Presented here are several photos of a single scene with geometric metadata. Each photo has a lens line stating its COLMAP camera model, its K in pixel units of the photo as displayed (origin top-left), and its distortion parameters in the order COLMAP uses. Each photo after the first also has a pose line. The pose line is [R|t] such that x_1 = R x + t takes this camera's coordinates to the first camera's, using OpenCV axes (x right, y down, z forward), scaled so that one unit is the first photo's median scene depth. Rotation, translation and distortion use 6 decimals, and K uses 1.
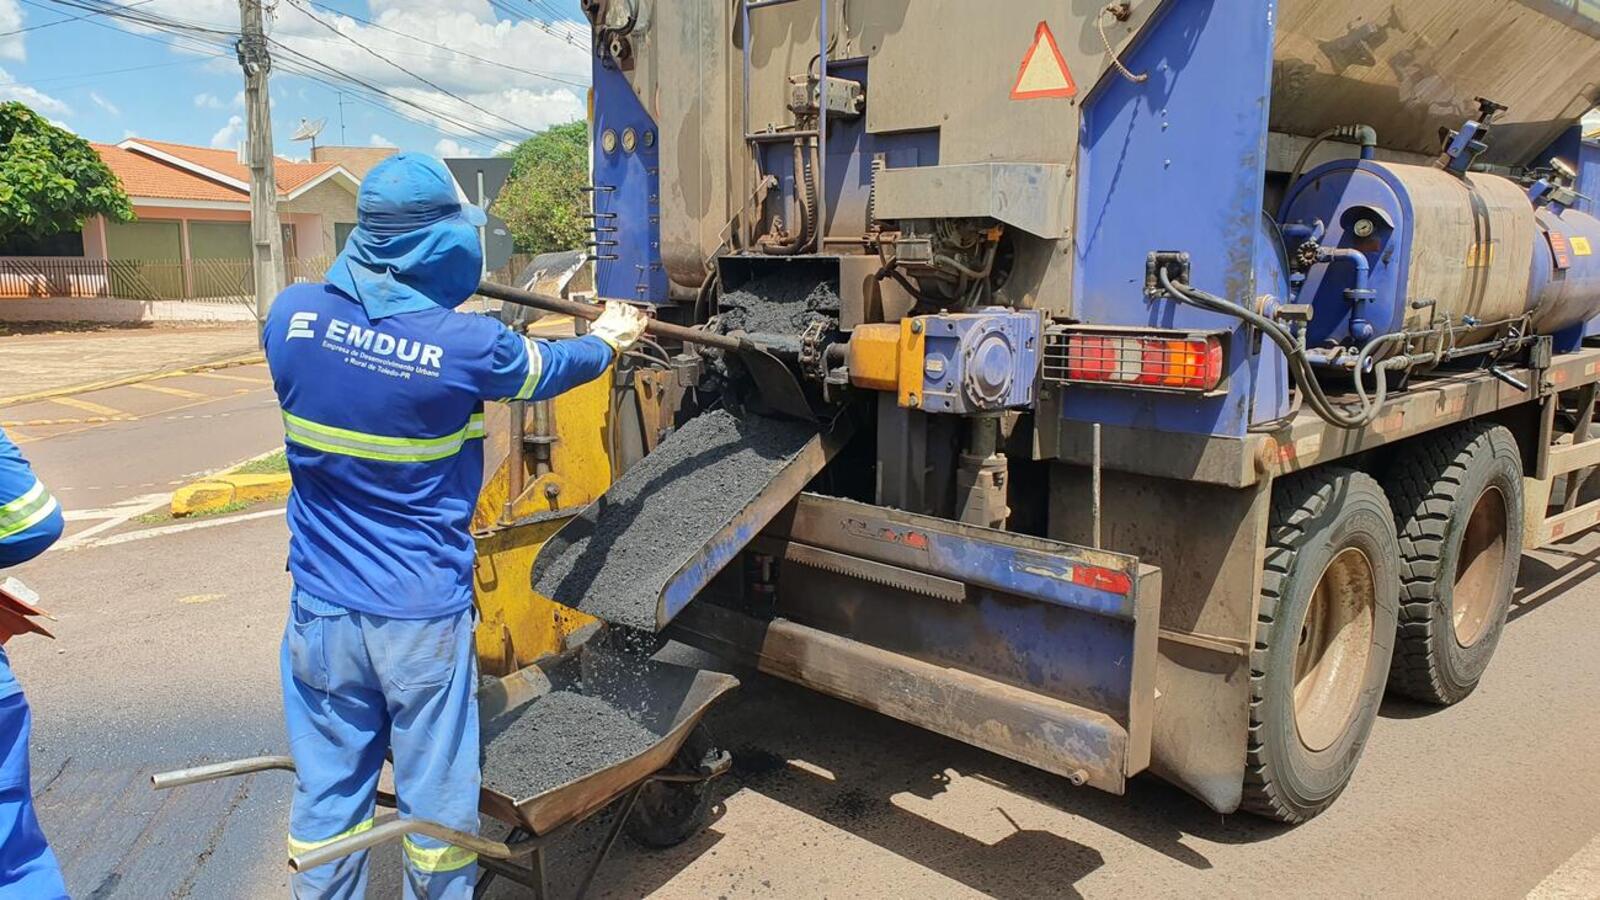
lens RADIAL K [[1325.4, 0, 796.9], [0, 1325.4, 472.8], [0, 0, 1]] dist [0.048921, 0.001508]
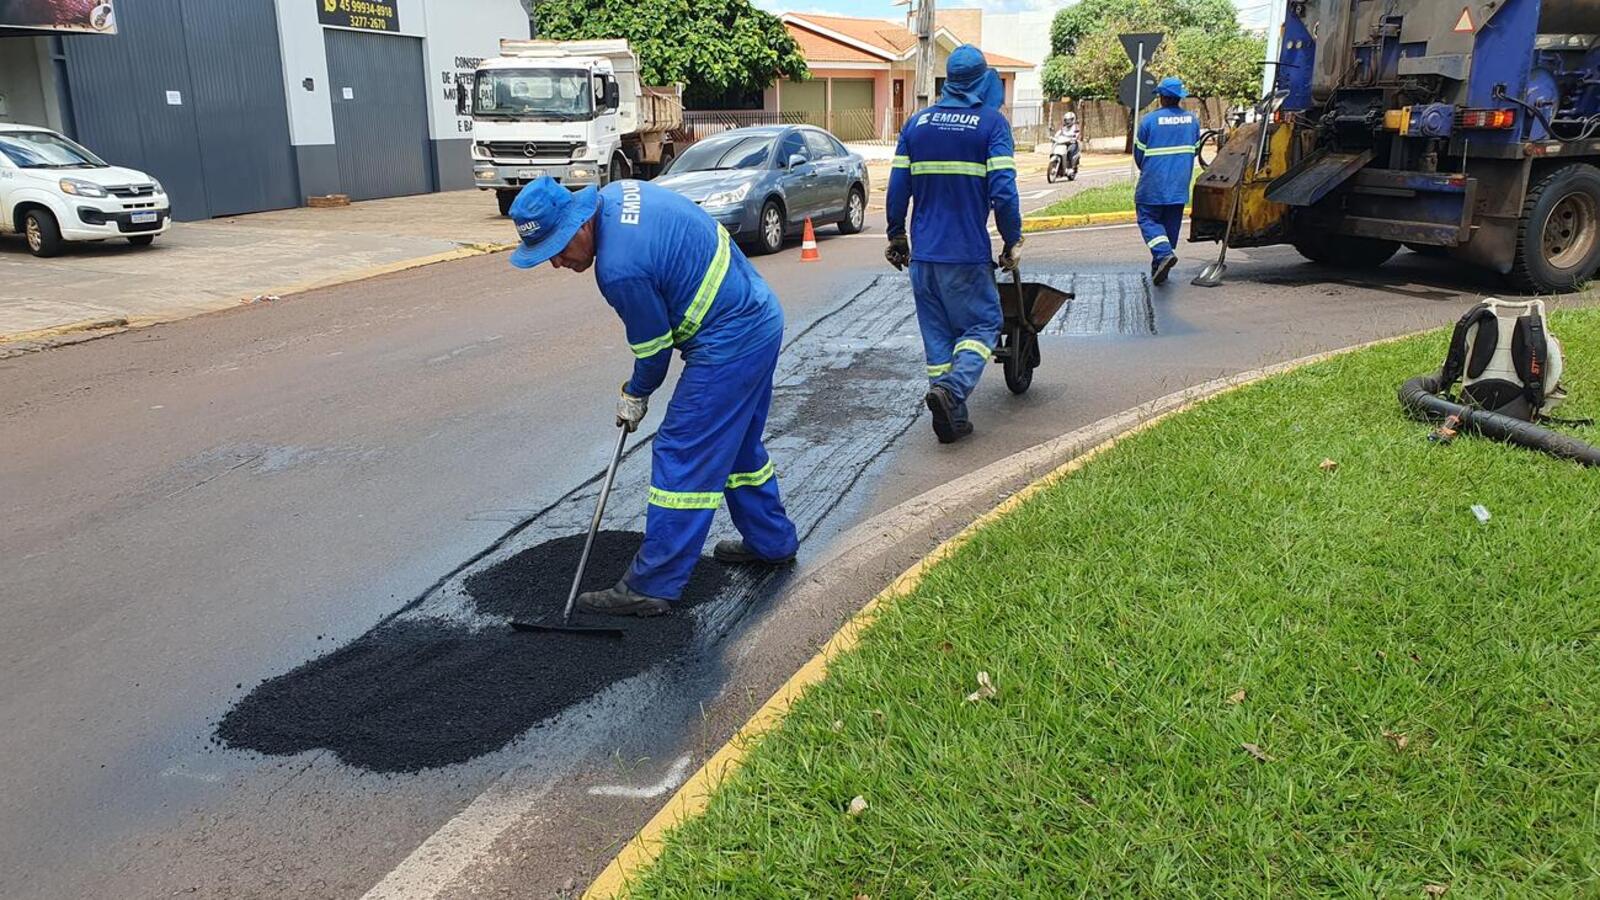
lens RADIAL K [[1325.4, 0, 796.9], [0, 1325.4, 472.8], [0, 0, 1]] dist [0.048921, 0.001508]
pose [[0.931074, 0.085804, -0.354597, -0.051195], [-0.047171, 0.992104, 0.116207, 0.404470], [0.361768, -0.091471, 0.927770, -2.341017]]
